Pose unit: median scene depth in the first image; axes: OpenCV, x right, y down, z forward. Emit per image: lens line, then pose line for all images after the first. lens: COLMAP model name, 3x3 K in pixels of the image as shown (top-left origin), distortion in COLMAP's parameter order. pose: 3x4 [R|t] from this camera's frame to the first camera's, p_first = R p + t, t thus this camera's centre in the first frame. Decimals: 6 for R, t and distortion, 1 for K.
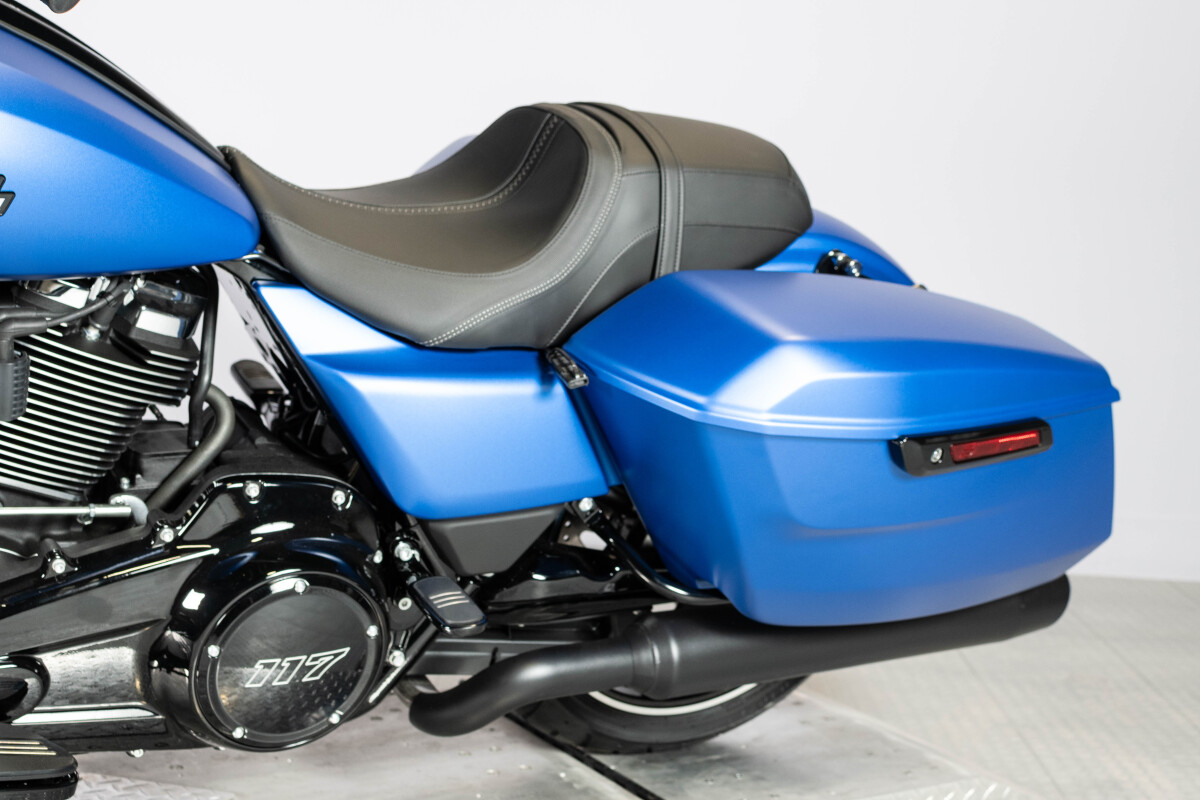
lens RADIAL K [[1822.9, 0, 599.8], [0, 1822.9, 397.3], [0, 0, 1]] dist [-0.004932, 0.054646]
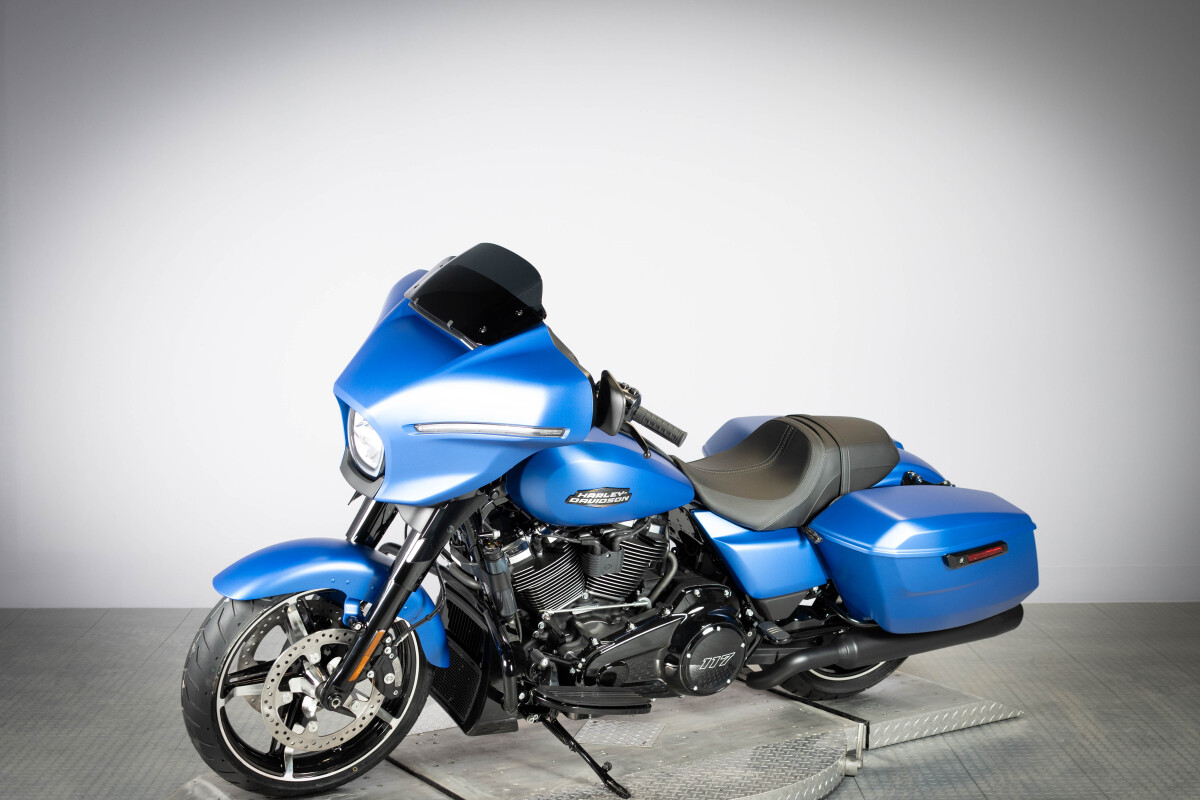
lens RADIAL K [[1883.3, 0, 596.3], [0, 1883.3, 401.4], [0, 0, 1]] dist [-0.005624, -0.096764]
pose [[0.997880, -0.063600, 0.013773, -0.331128], [0.063913, 0.997677, -0.023573, -0.153861], [-0.012242, 0.024403, 0.999627, -1.552369]]
